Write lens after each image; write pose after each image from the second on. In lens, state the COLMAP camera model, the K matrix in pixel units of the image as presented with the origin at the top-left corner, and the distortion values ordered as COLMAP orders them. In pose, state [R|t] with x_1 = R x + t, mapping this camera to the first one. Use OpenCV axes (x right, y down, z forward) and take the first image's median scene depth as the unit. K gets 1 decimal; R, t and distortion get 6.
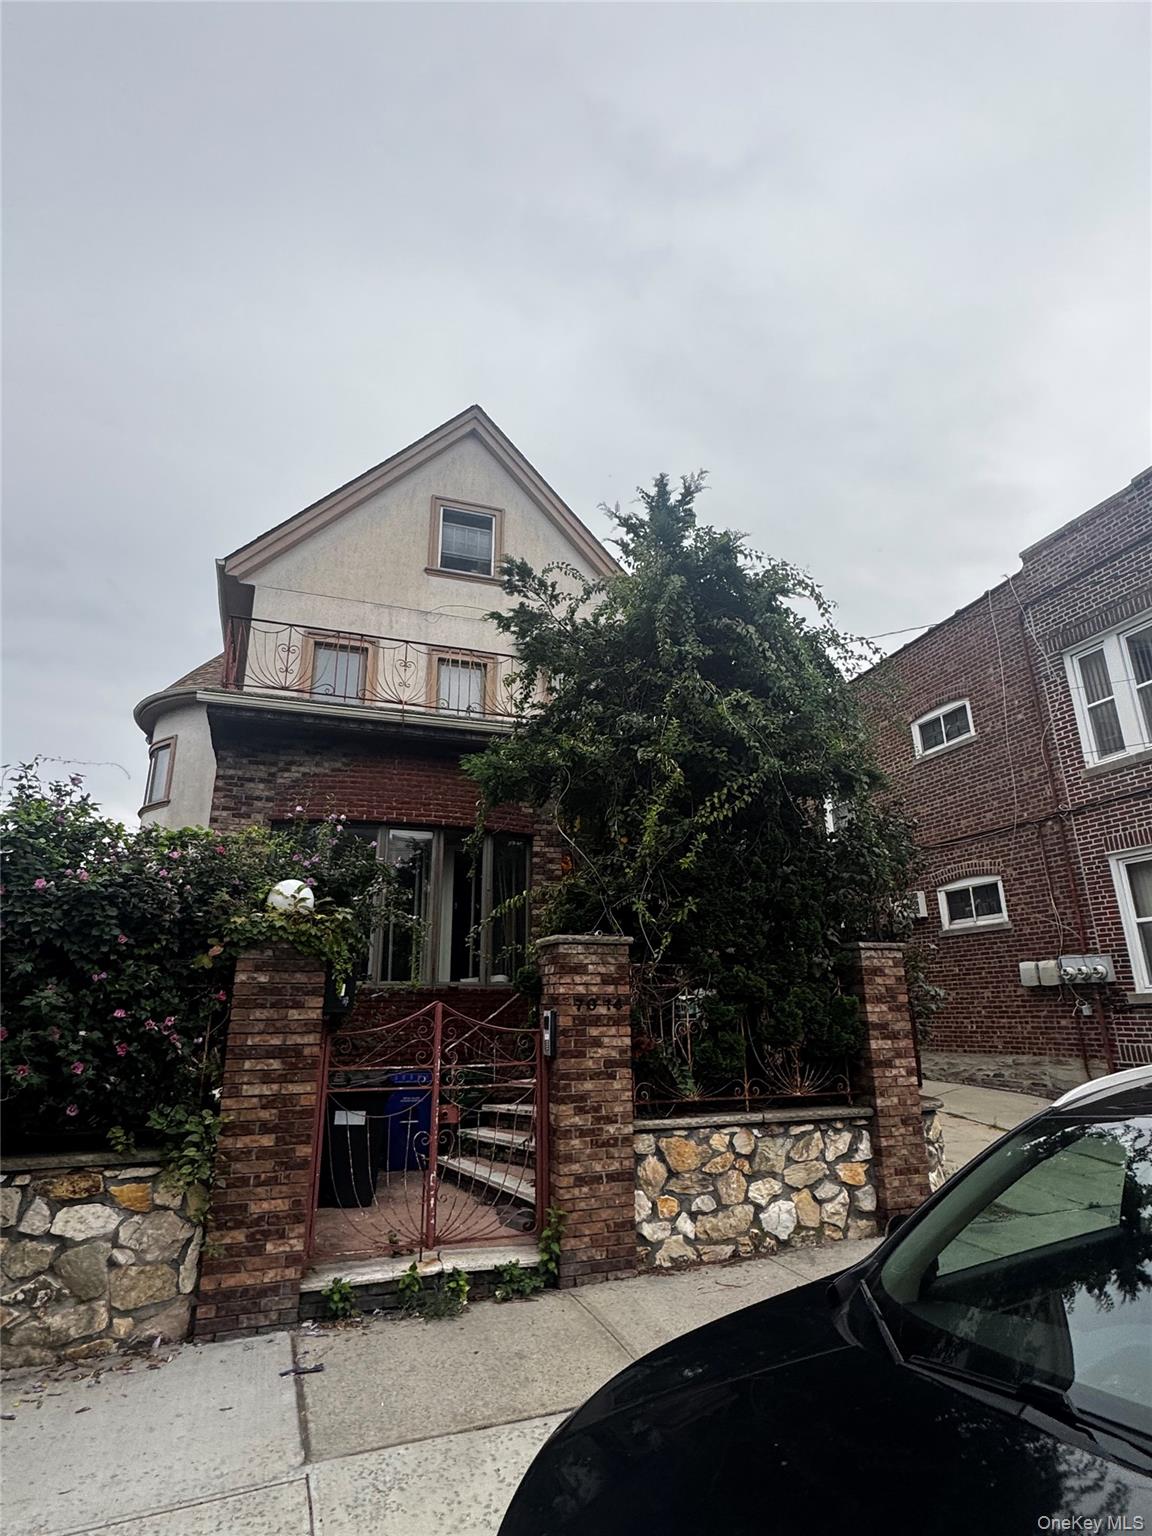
lens RADIAL K [[796.7, 0, 574.6], [0, 796.7, 774.8], [0, 0, 1]] dist [-0.001812, -0.000102]
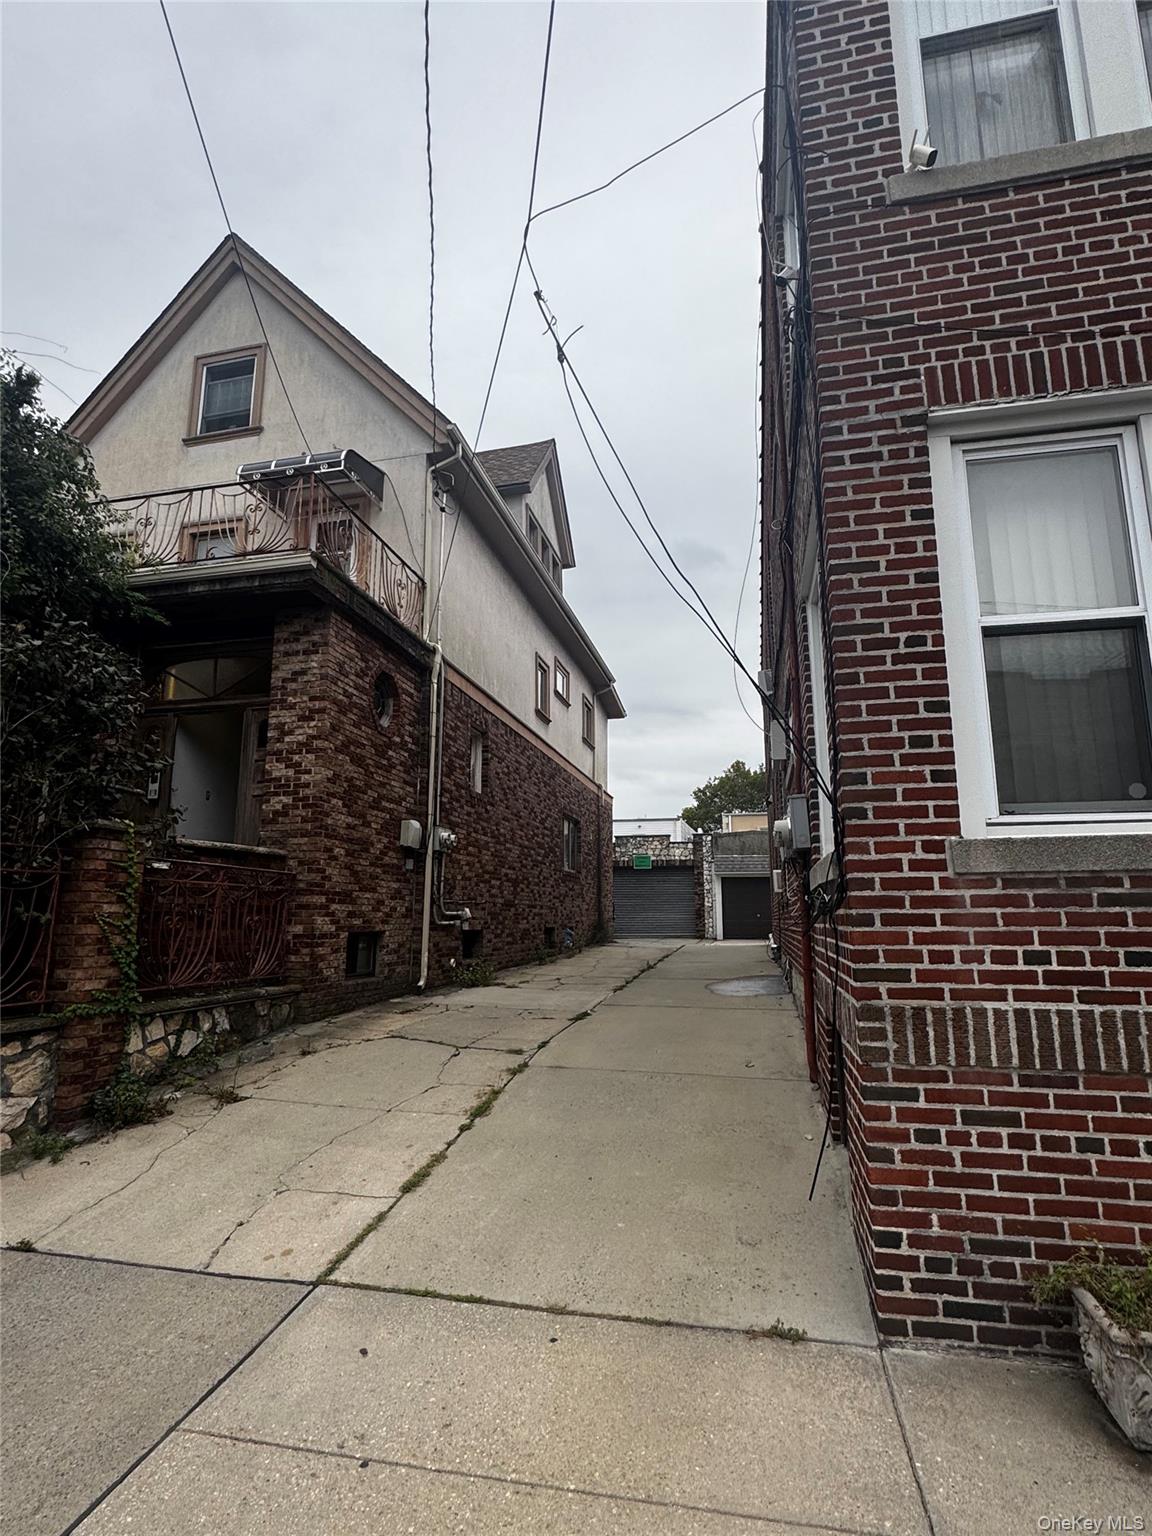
lens RADIAL K [[796.7, 0, 574.7], [0, 796.7, 766.9], [0, 0, 1]] dist [-0.001812, -0.000102]
pose [[0.838840, -0.089073, -0.537041, 1.464104], [0.149554, 0.986271, 0.070017, 0.267546], [0.523431, -0.139050, 0.840646, 0.892448]]
